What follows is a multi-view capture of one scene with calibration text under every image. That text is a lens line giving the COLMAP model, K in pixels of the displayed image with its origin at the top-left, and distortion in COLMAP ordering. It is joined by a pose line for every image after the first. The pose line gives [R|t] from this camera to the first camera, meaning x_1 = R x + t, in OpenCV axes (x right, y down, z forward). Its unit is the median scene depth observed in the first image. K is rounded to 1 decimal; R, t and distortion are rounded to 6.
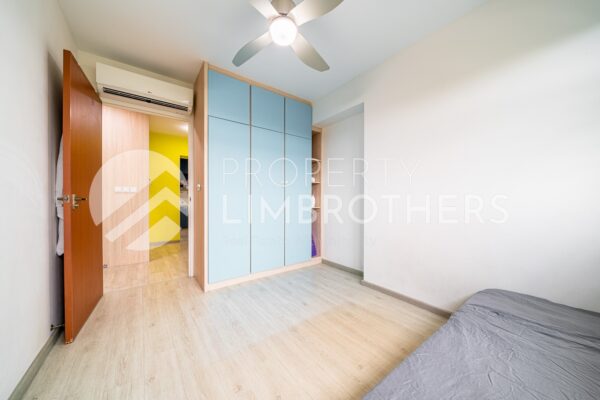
lens RADIAL K [[217.6, 0, 300.0], [0, 217.6, 200.0], [0, 0, 1]] dist [-0.000458, 0.000025]
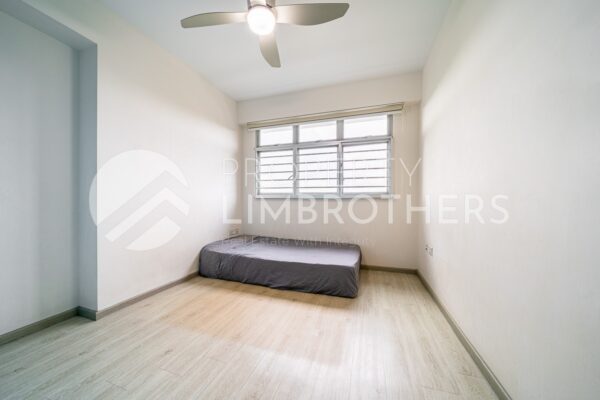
lens RADIAL K [[217.6, 0, 300.0], [0, 217.6, 200.0], [0, 0, 1]] dist [-0.000458, 0.000025]
pose [[-0.578849, -0.009056, 0.815384, -0.725150], [0.000086, 0.999938, 0.011167, 0.022411], [-0.815435, 0.006534, -0.578812, 1.049877]]
